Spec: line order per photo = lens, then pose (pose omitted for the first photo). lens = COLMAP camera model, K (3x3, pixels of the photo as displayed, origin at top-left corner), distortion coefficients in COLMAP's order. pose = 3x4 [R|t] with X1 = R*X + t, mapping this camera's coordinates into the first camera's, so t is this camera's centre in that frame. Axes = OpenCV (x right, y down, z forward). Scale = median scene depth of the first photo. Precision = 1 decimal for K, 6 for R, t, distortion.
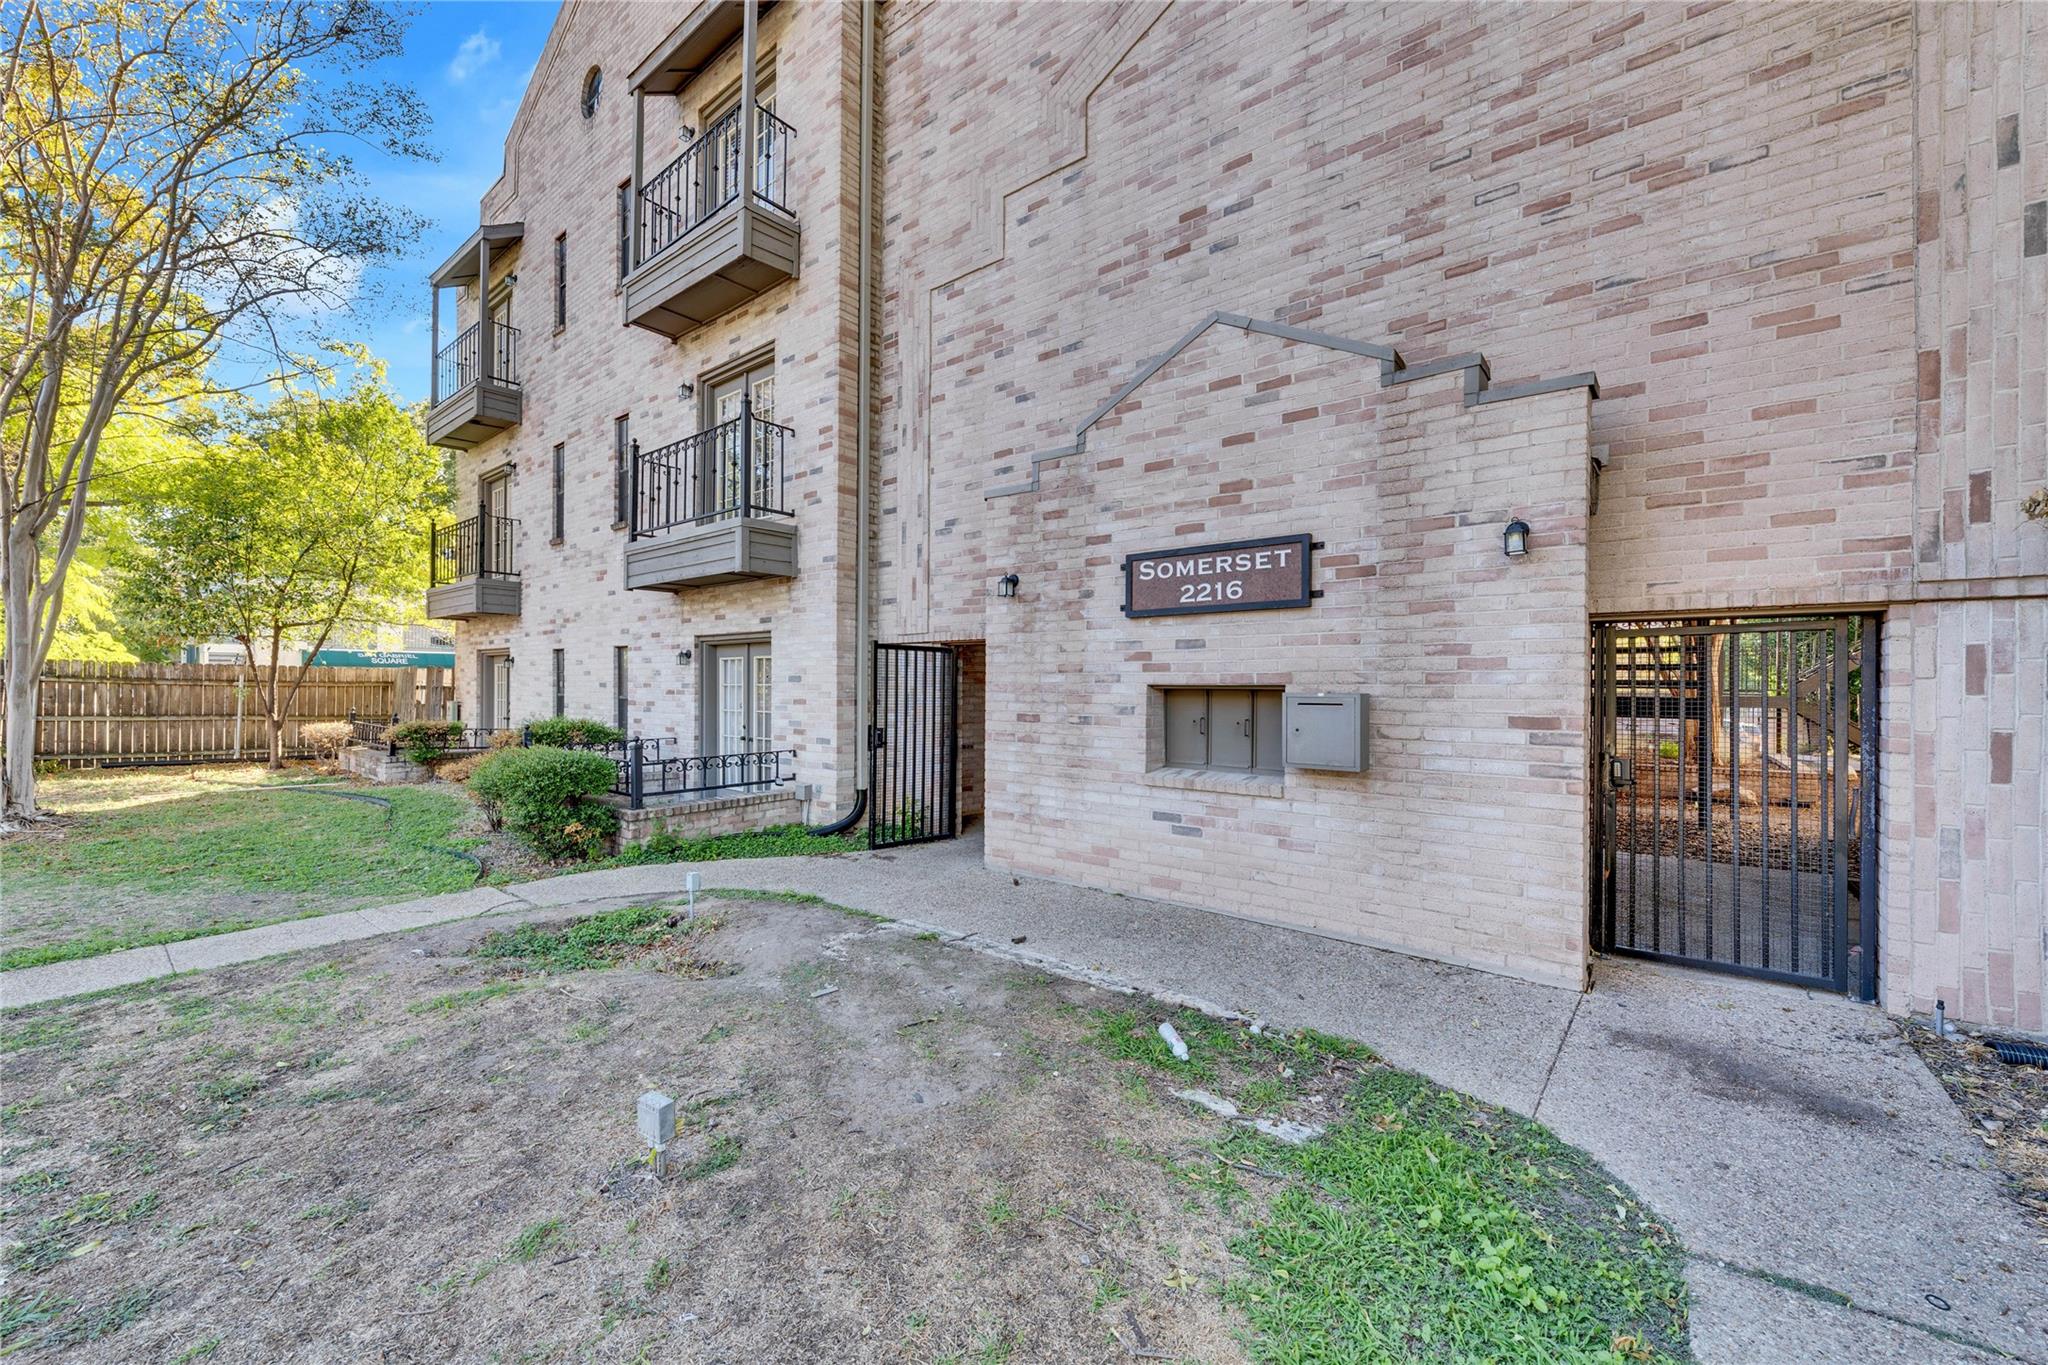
lens RADIAL K [[788.0, 0, 1023.9], [0, 788.0, 686.0], [0, 0, 1]] dist [0.002830, -0.000160]
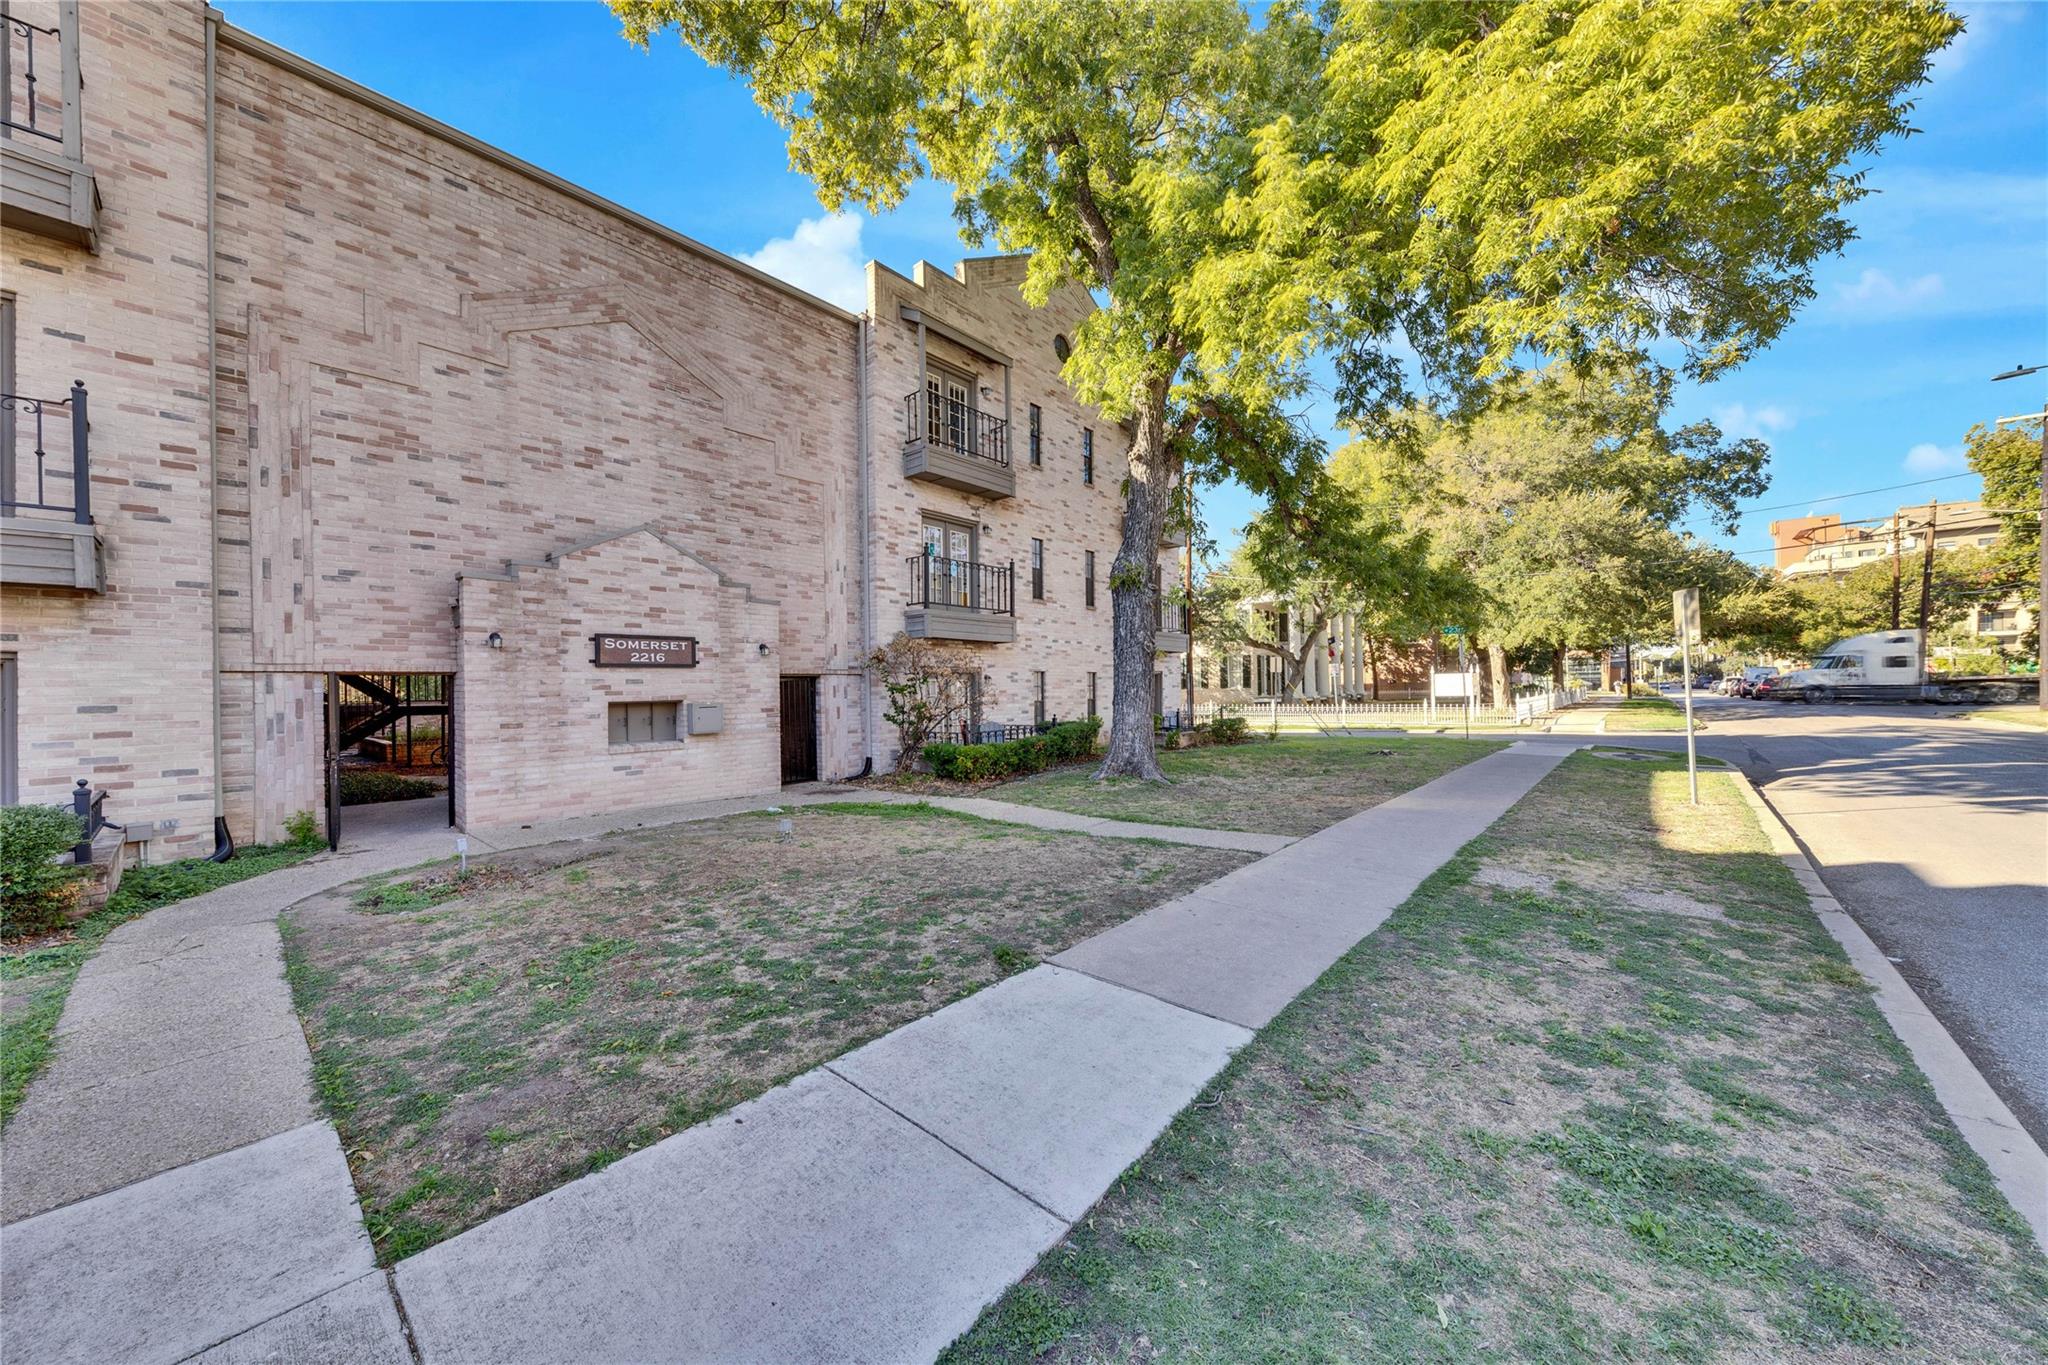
lens RADIAL K [[788.0, 0, 1024.0], [0, 788.0, 686.2], [0, 0, 1]] dist [0.002830, -0.000160]
pose [[0.050952, -0.004411, 0.998691, -1.704361], [0.018517, 0.999823, 0.003471, -0.028194], [-0.998529, 0.018316, 0.051025, -0.111200]]
